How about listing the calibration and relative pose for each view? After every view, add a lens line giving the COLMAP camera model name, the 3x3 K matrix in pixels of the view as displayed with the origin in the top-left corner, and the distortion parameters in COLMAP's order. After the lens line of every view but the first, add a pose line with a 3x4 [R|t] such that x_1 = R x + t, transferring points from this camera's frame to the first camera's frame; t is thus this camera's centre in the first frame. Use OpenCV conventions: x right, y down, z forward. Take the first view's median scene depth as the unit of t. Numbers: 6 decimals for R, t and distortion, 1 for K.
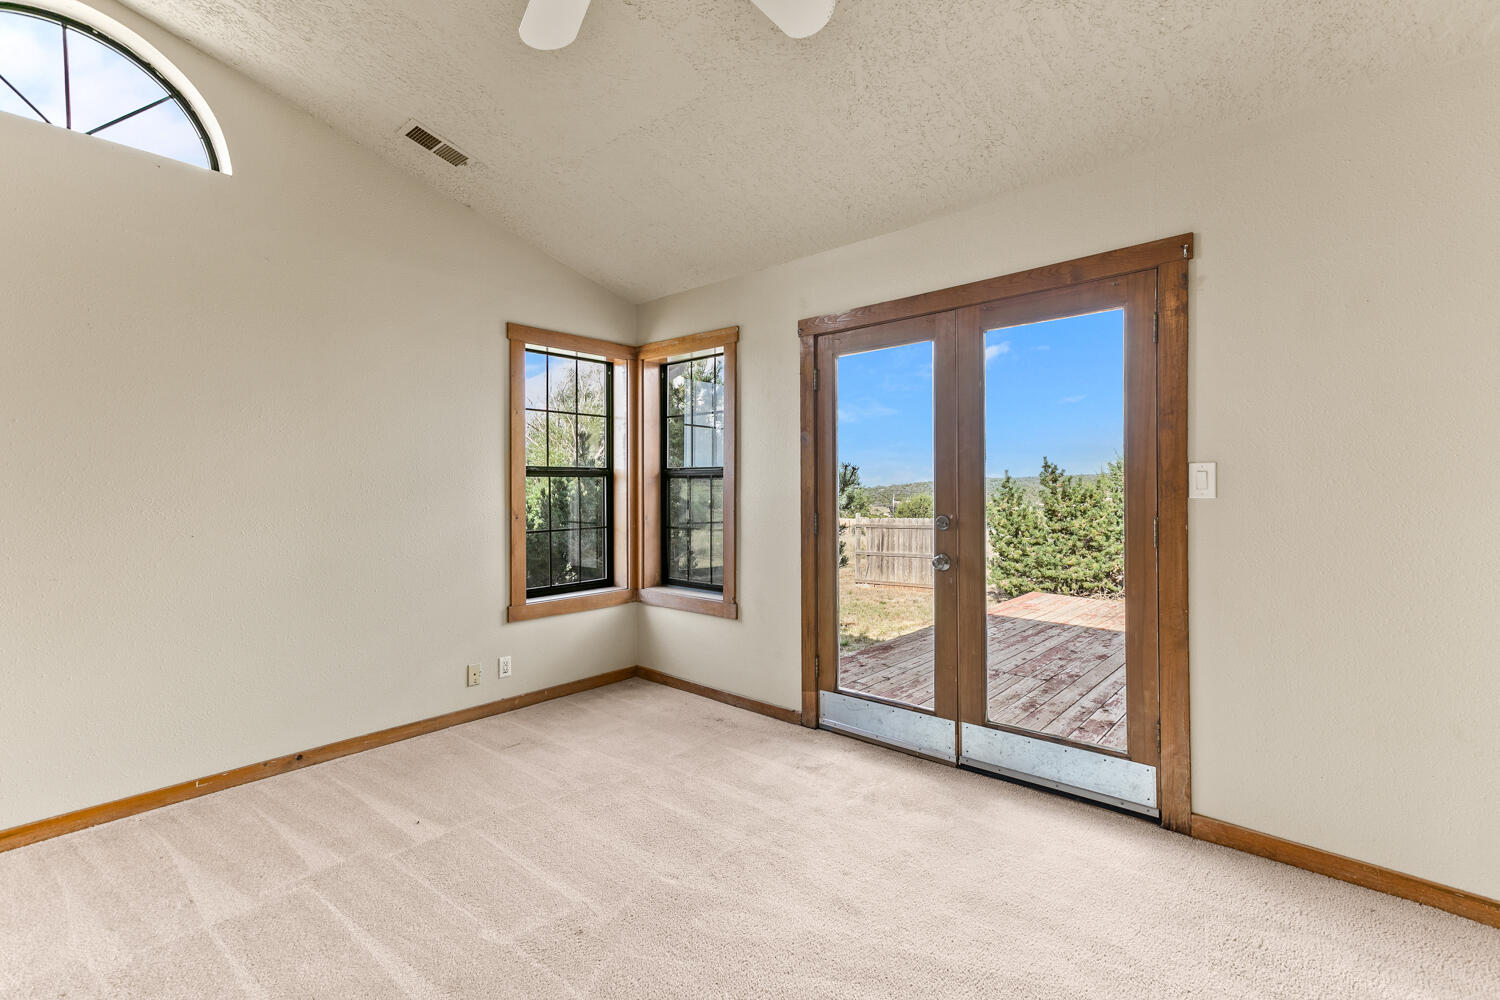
lens RADIAL K [[670.8, 0, 750.7], [0, 670.8, 493.4], [0, 0, 1]] dist [0.021687, 0.001075]
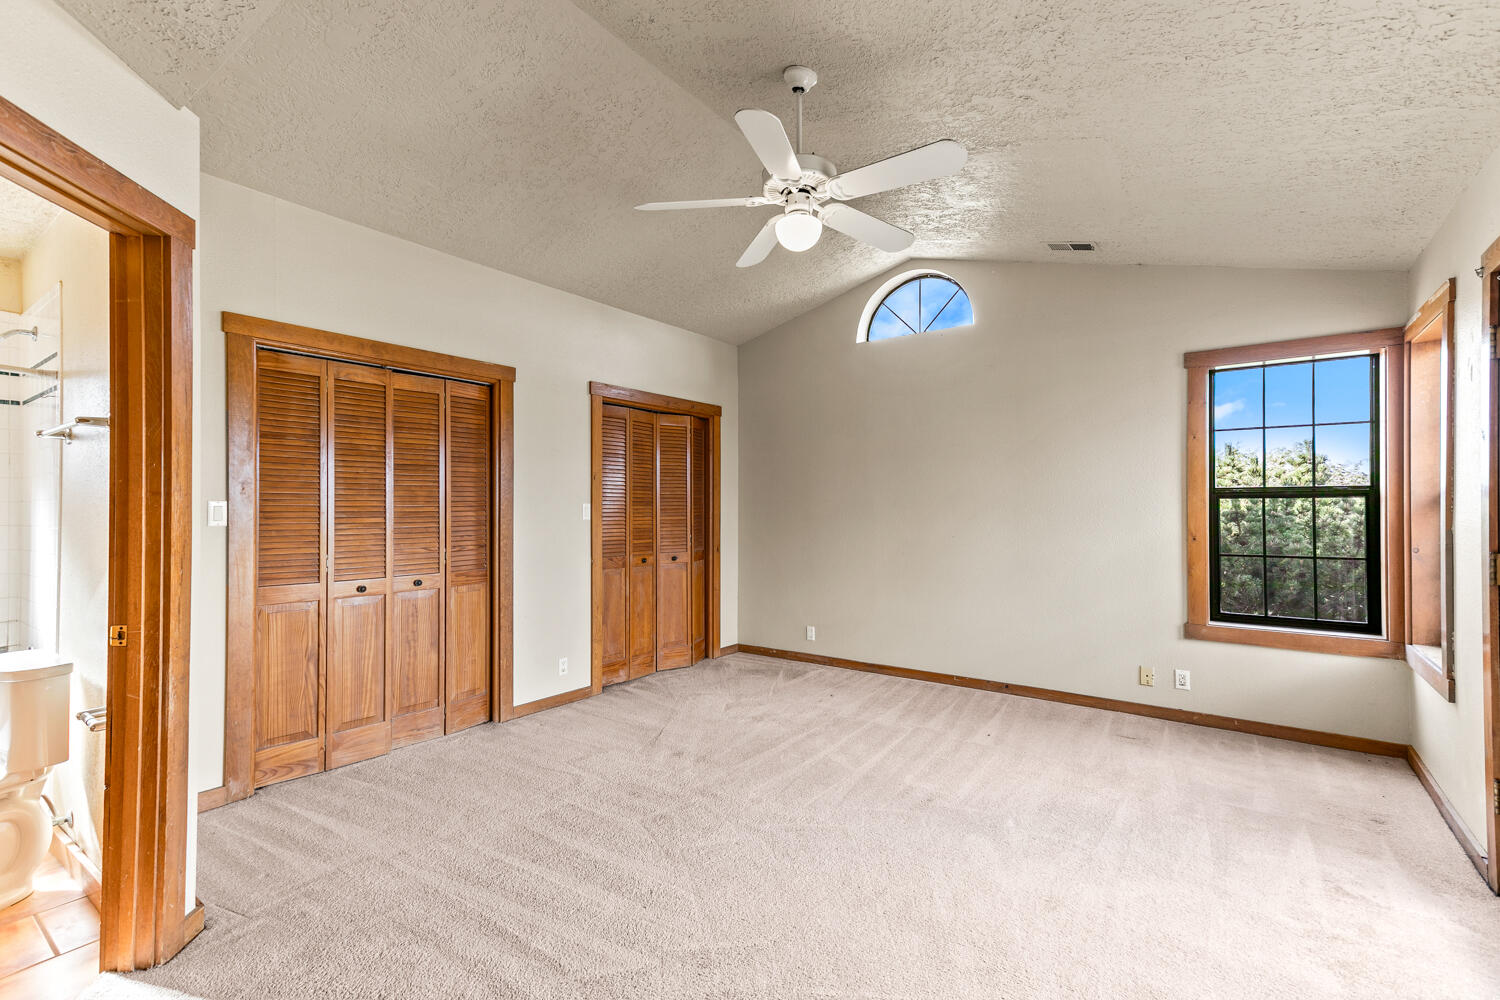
lens RADIAL K [[664.8, 0, 748.5], [0, 664.8, 493.0], [0, 0, 1]] dist [0.002859, 0.001010]
pose [[0.099637, -0.019925, -0.994824, 0.630289], [-0.012271, 0.999699, -0.021252, -0.003538], [0.994948, 0.014325, 0.099362, 0.226709]]
